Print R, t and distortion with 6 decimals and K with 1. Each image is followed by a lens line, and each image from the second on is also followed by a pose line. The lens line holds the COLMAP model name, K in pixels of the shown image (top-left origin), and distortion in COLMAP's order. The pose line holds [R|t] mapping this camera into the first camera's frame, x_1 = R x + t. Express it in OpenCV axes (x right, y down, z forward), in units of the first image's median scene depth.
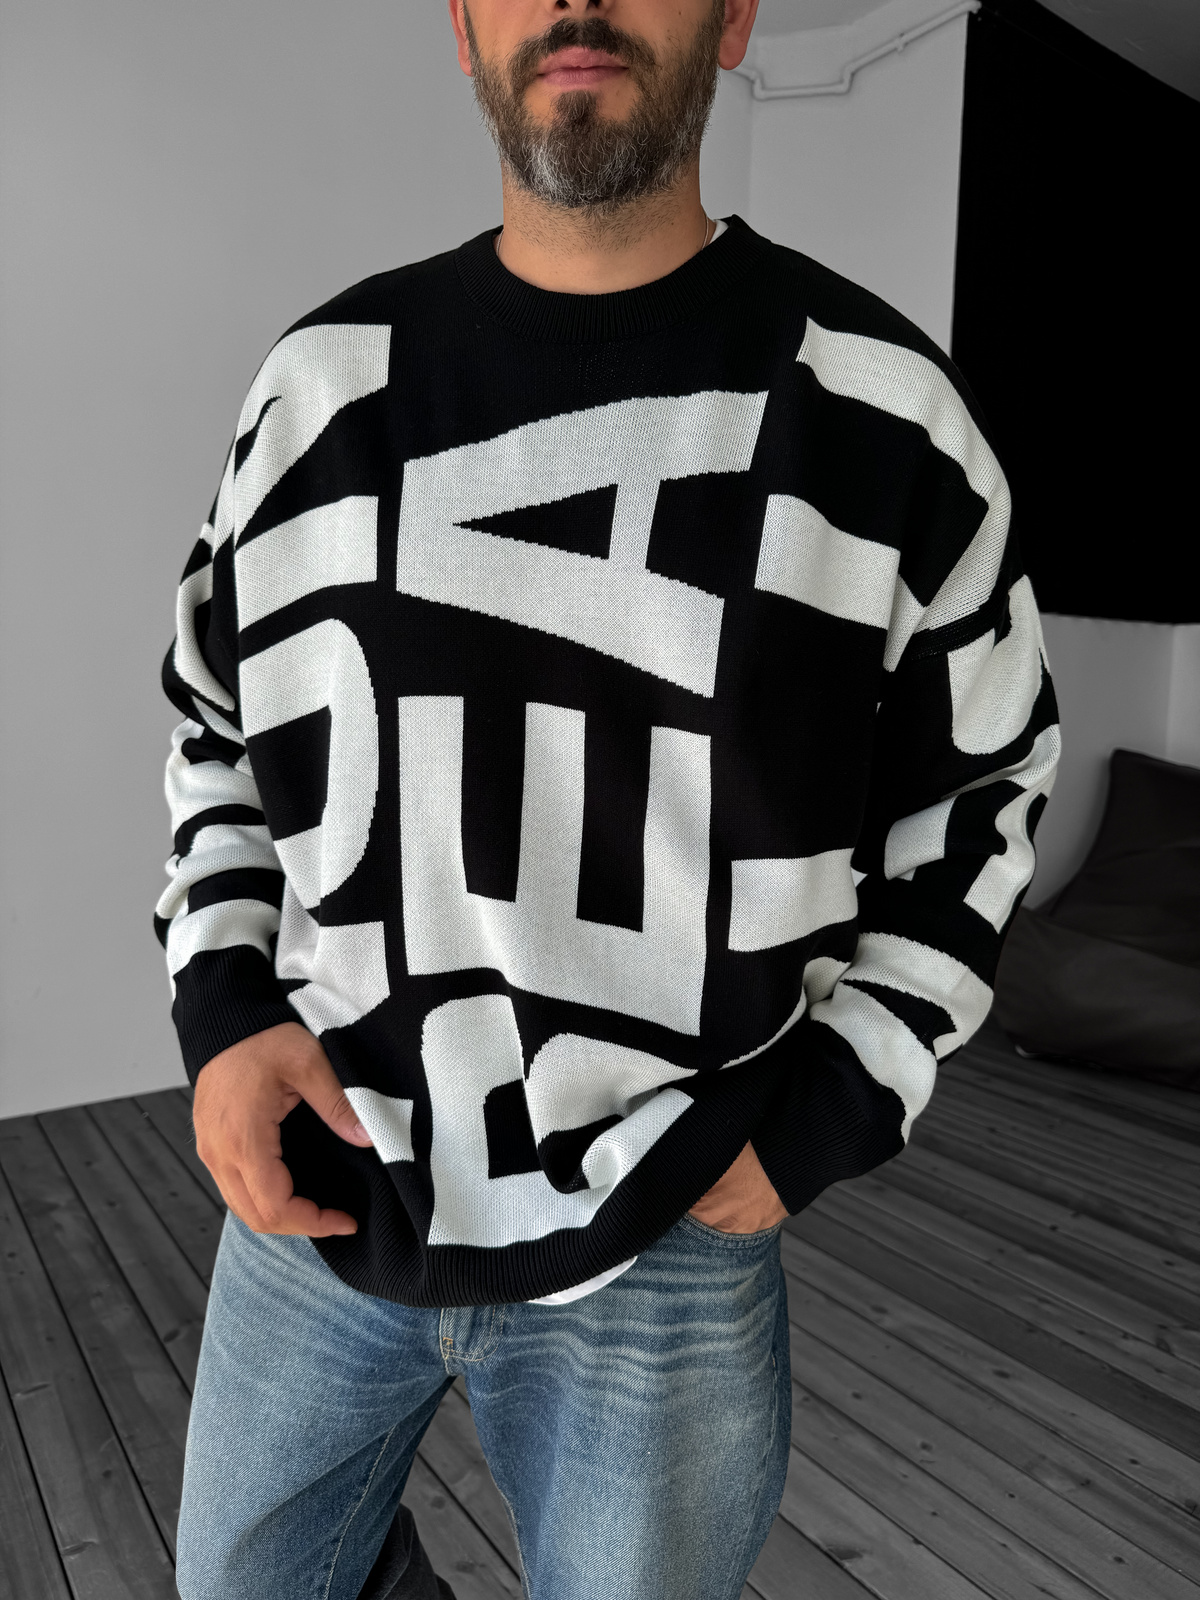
lens RADIAL K [[1015.9, 0, 600.0], [0, 1015.9, 800.0], [0, 0, 1]] dist [0.066311, -0.074281]
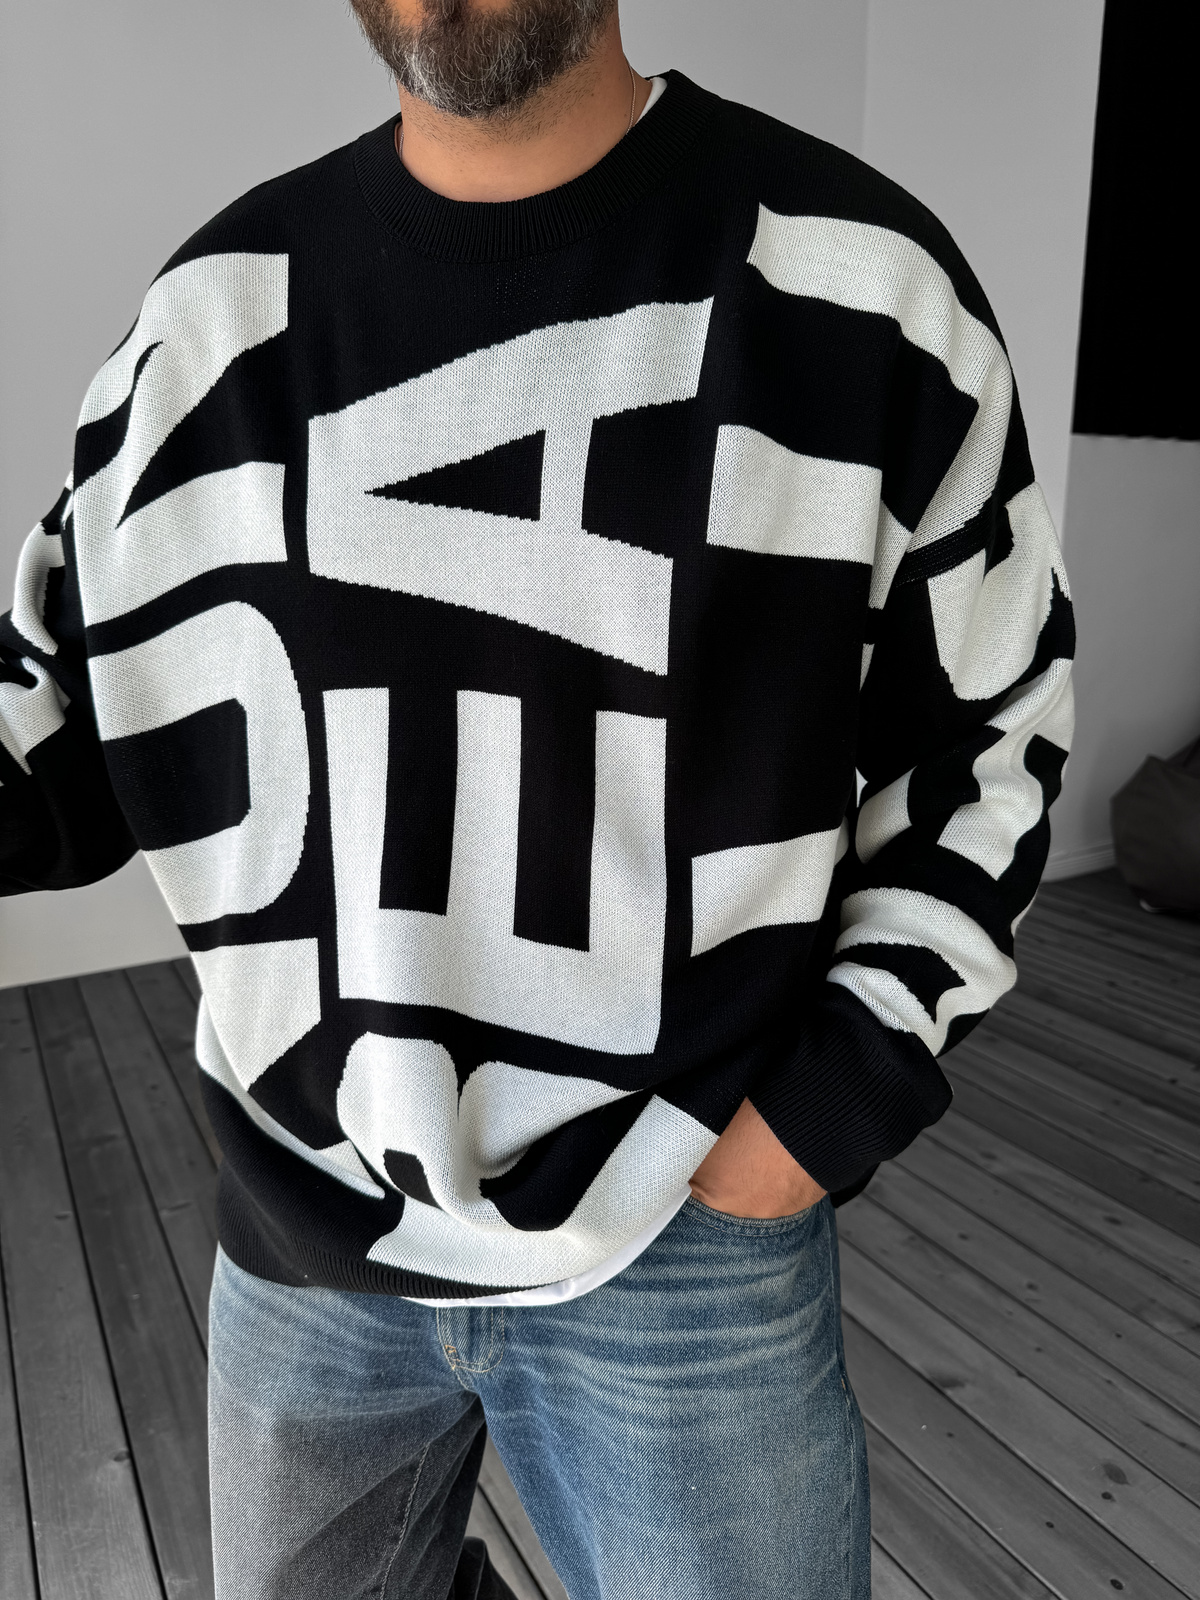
lens RADIAL K [[1015.9, 0, 600.0], [0, 1015.9, 800.0], [0, 0, 1]] dist [0.066311, -0.074281]
pose [[0.991489, -0.034571, -0.125520, 0.154073], [0.053861, 0.986647, 0.153712, -0.124444], [0.118530, -0.159165, 0.980111, 0.099874]]
